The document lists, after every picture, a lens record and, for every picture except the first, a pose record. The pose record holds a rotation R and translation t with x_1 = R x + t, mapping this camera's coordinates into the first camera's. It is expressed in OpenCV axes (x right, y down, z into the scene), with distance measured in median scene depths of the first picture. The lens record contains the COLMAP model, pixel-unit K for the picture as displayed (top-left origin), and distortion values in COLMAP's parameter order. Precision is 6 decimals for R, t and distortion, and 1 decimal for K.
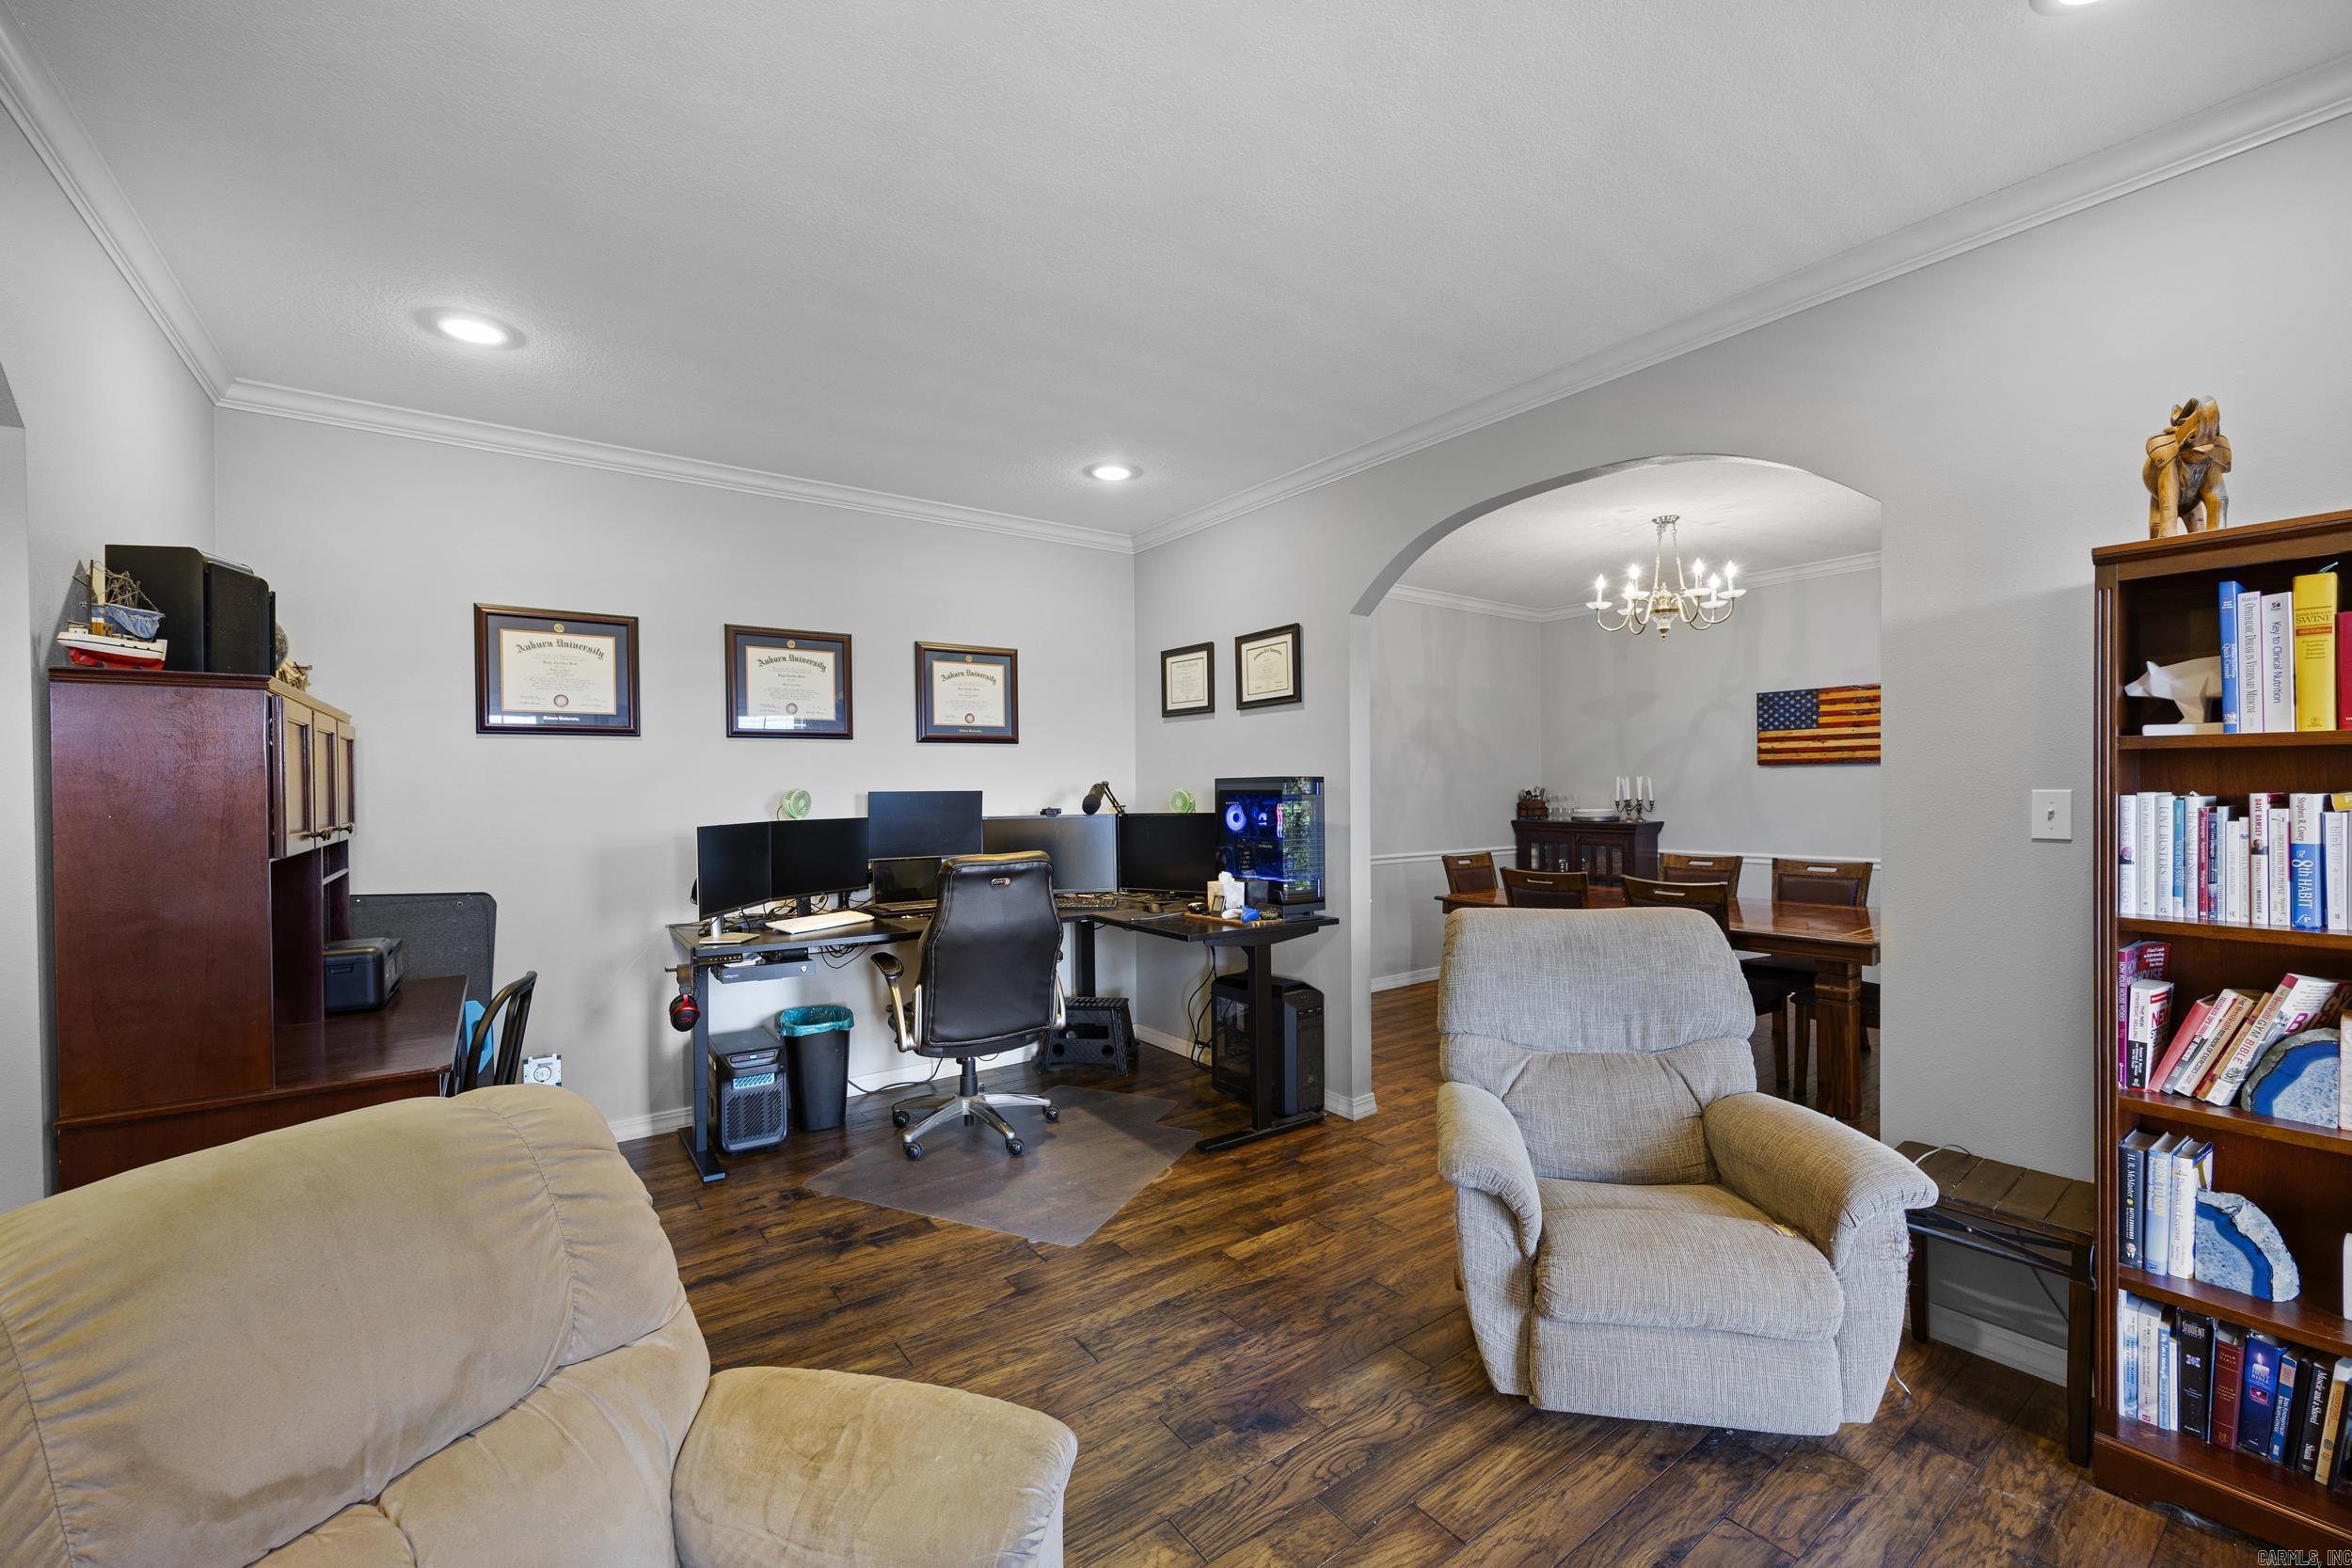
lens RADIAL K [[945.7, 0, 1169.8], [0, 945.7, 791.8], [0, 0, 1]] dist [-0.004115, 0.000598]
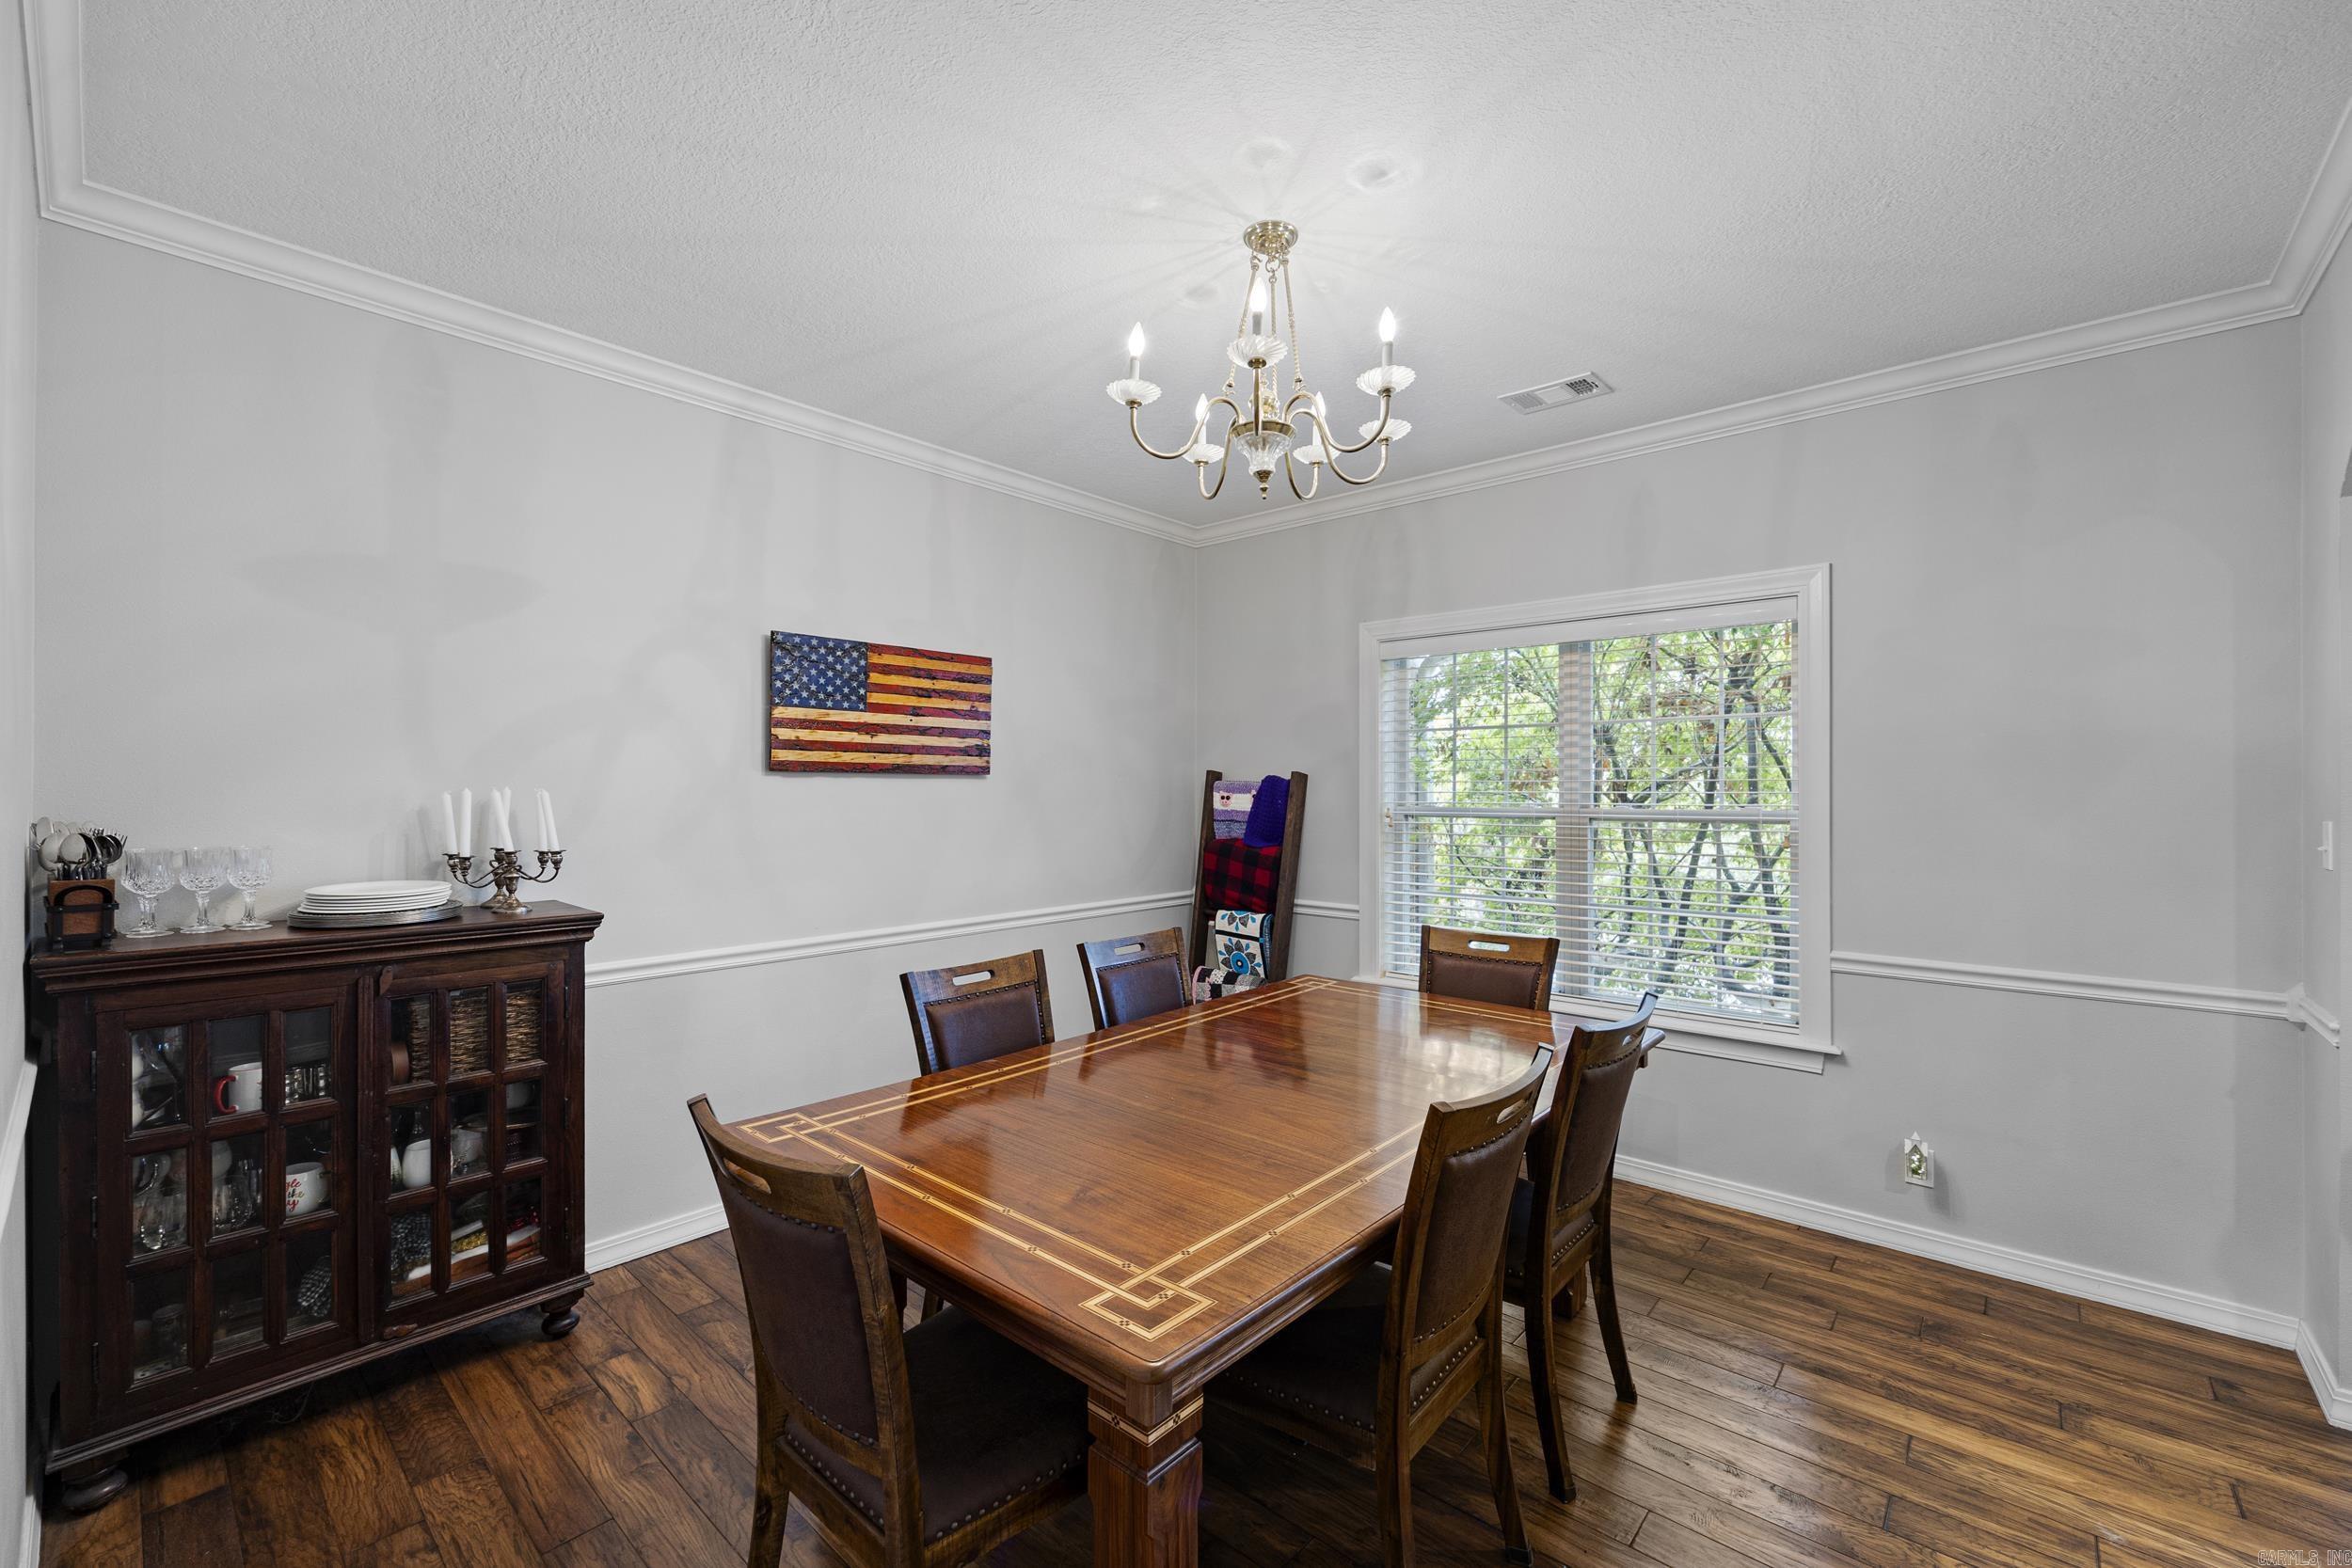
lens RADIAL K [[945.7, 0, 1188.9], [0, 945.7, 783.3], [0, 0, 1]] dist [-0.004115, 0.000598]
pose [[-0.223287, 0.016497, 0.974613, 0.111027], [0.005709, 0.999862, -0.015617, -0.018490], [-0.974736, 0.002077, -0.223350, 1.347529]]
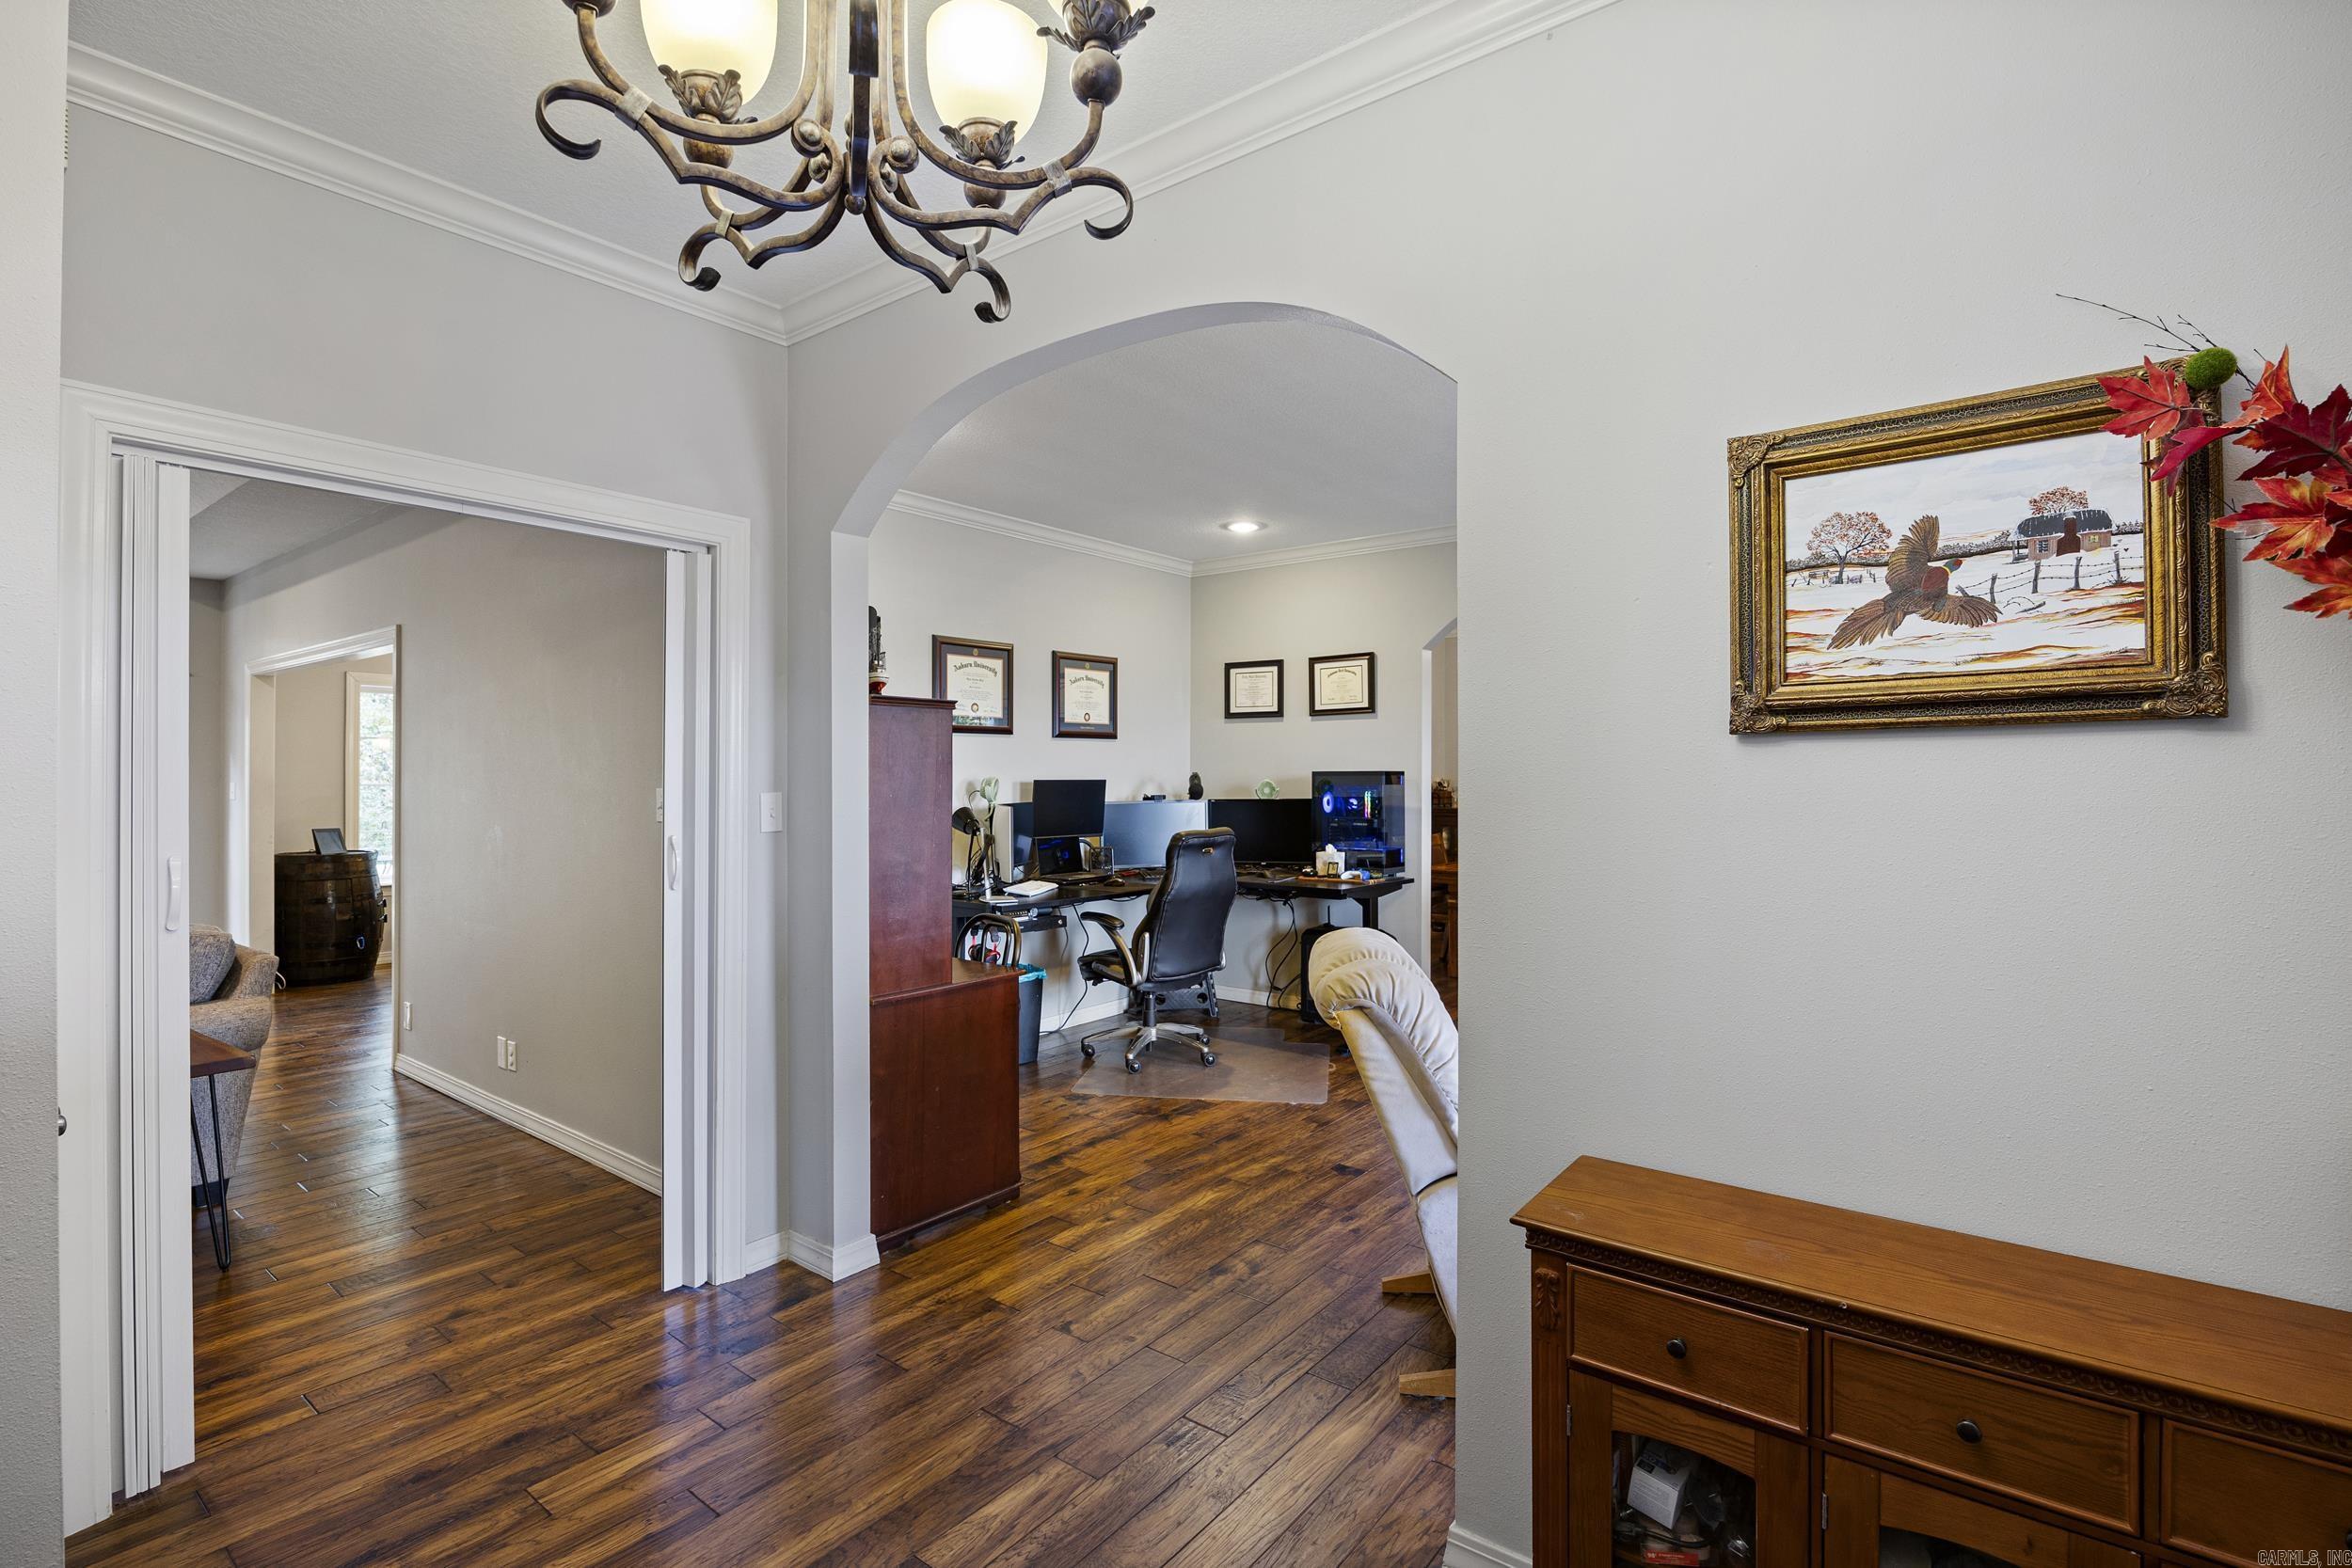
lens RADIAL K [[1091.0, 0, 1174.7], [0, 1091.0, 760.7], [0, 0, 1]] dist [-0.008649, -0.000298]
pose [[0.961848, 0.012477, 0.273300, -0.528869], [-0.007529, 0.999788, -0.019144, 0.000957], [-0.273481, 0.016356, 0.961738, -0.355321]]
